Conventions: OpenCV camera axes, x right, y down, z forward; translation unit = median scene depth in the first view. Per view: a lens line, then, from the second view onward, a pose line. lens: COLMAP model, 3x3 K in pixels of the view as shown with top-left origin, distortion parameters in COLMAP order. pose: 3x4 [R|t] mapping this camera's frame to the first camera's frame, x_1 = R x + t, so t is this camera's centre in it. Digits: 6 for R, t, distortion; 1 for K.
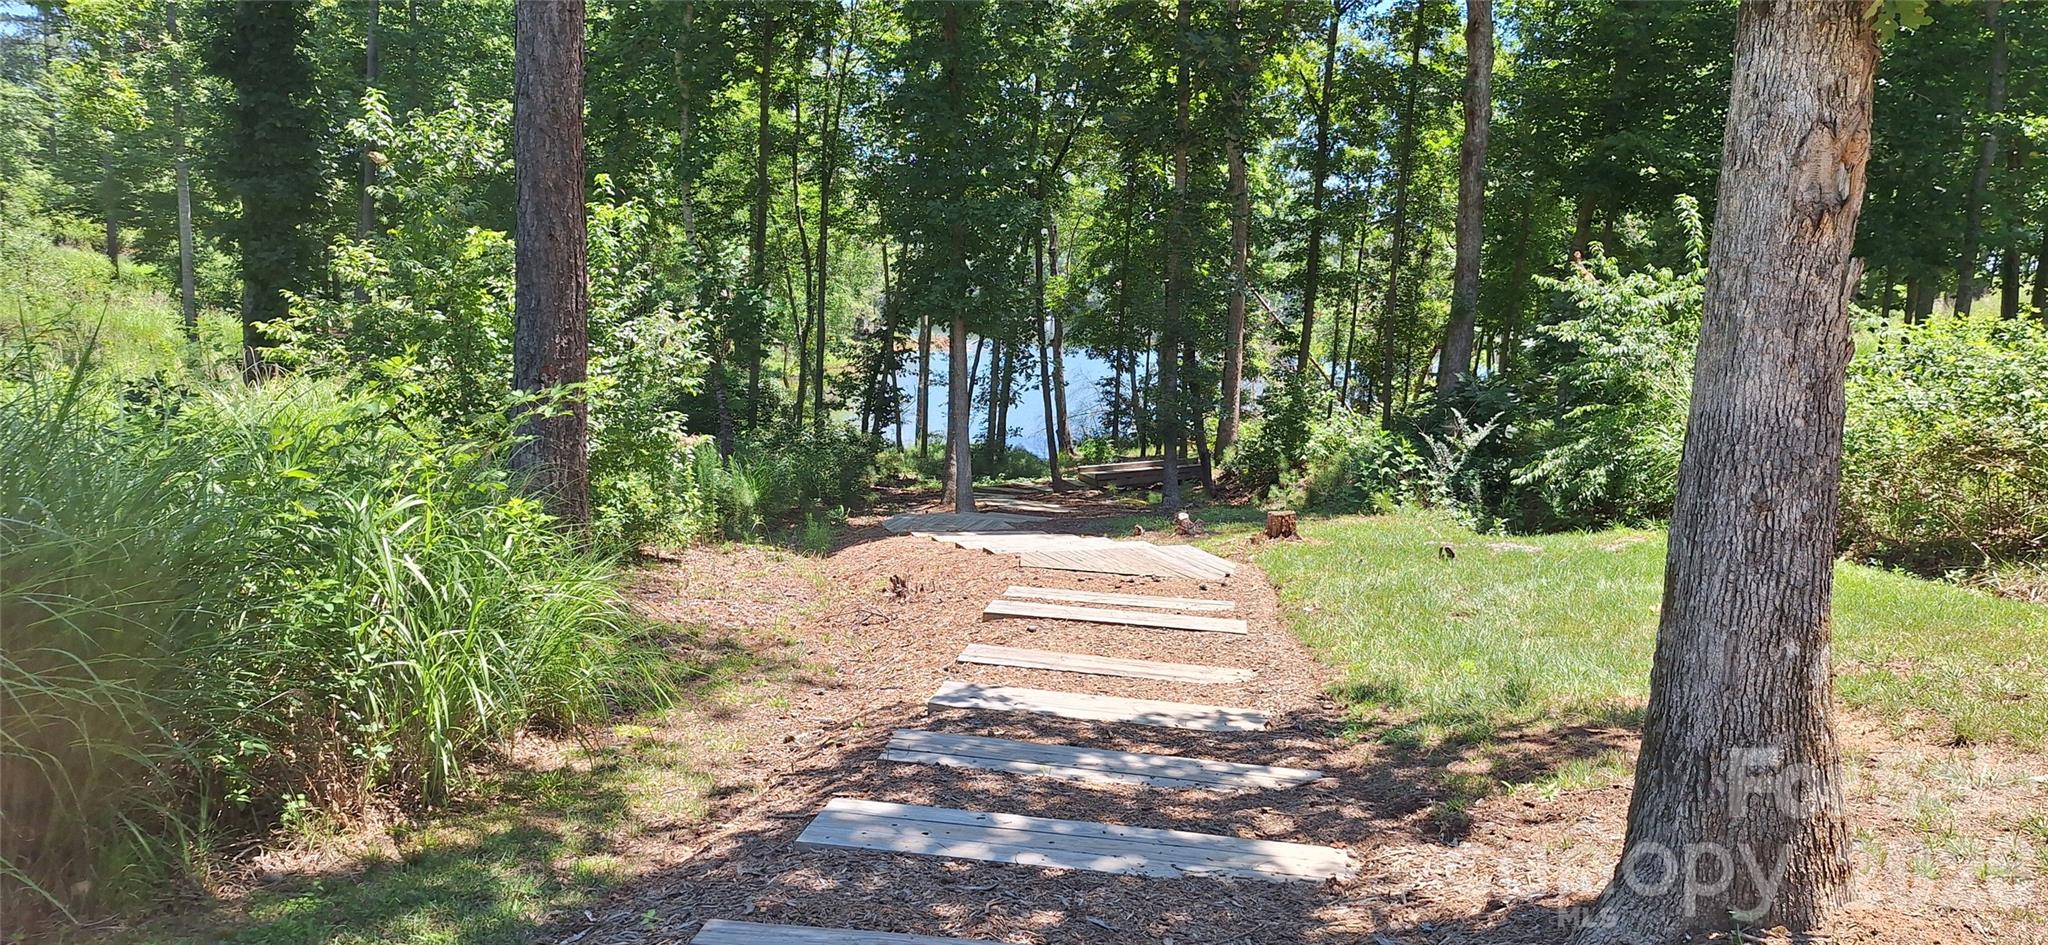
lens RADIAL K [[1275.4, 0, 1020.5], [0, 1275.4, 473.1], [0, 0, 1]] dist [-0.003755, -0.000272]
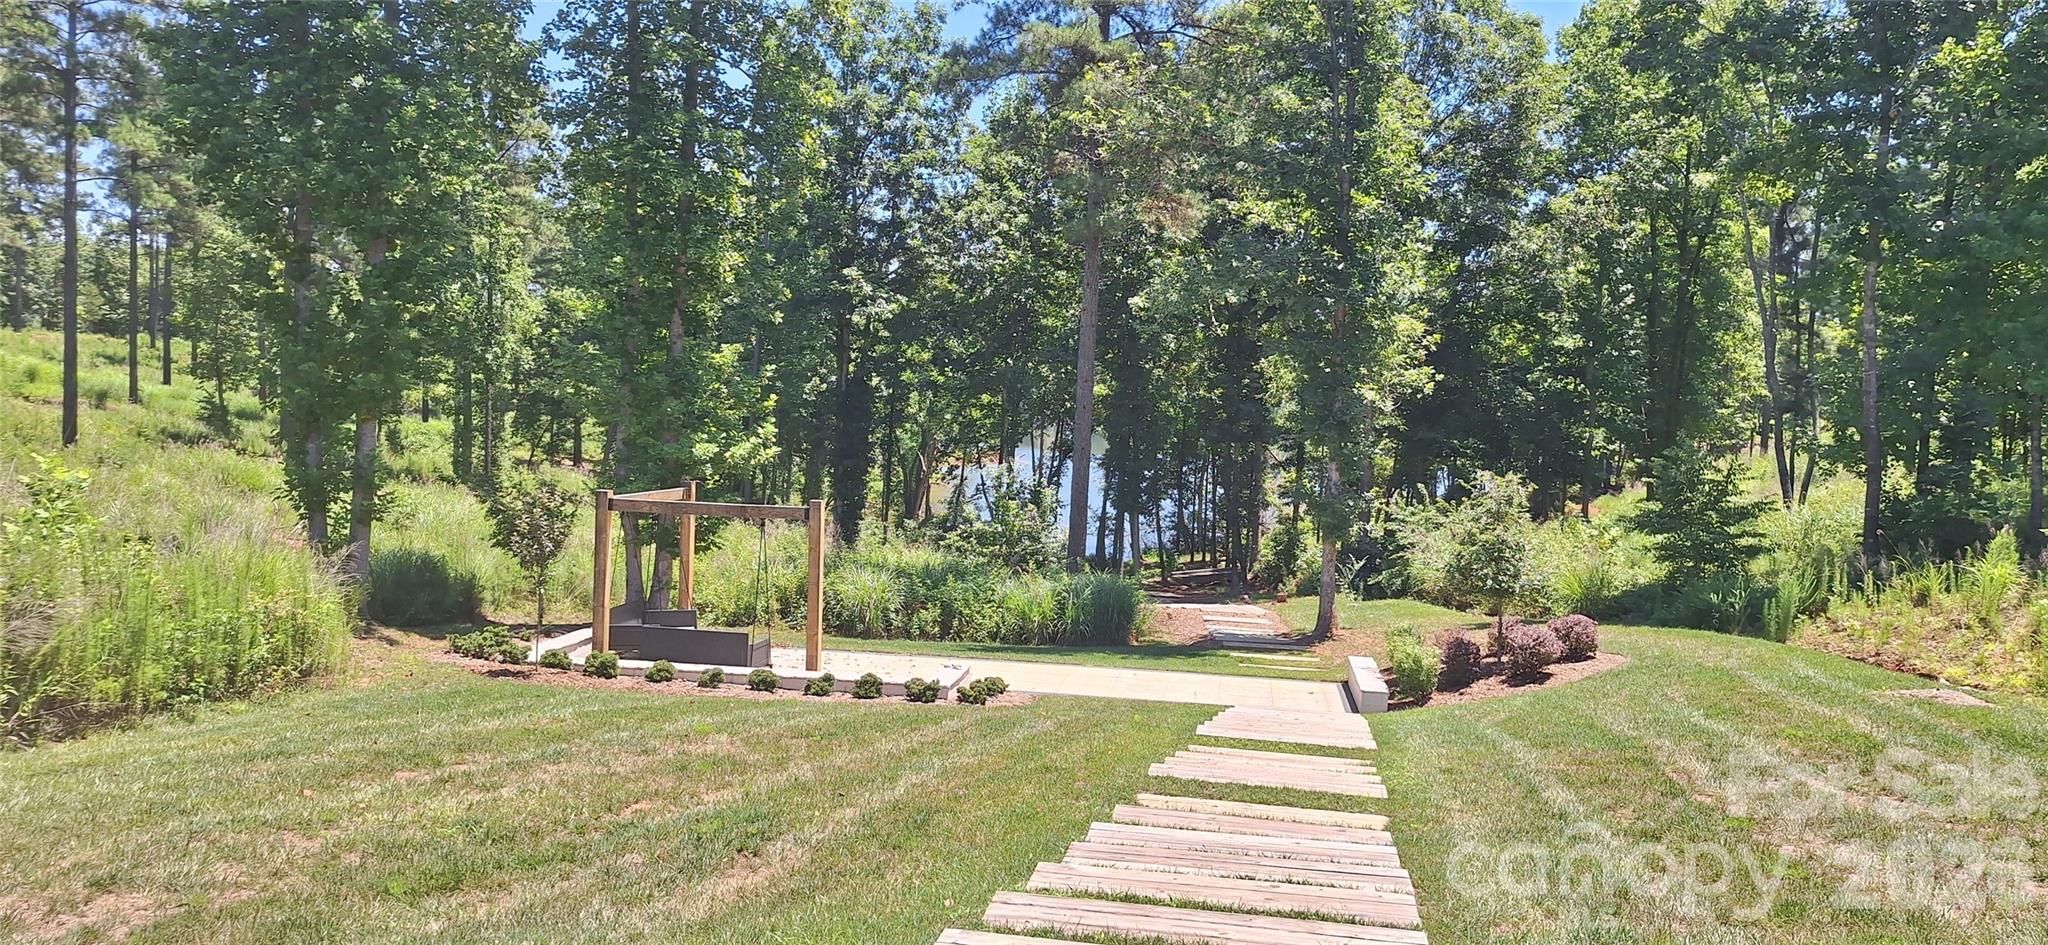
lens RADIAL K [[1275.4, 0, 1027.6], [0, 1275.4, 470.8], [0, 0, 1]] dist [-0.003755, -0.000272]
pose [[0.999957, 0.007693, -0.005185, -0.171035], [-0.008051, 0.997296, -0.073047, -0.015066], [0.004609, 0.073086, 0.997315, -0.919869]]
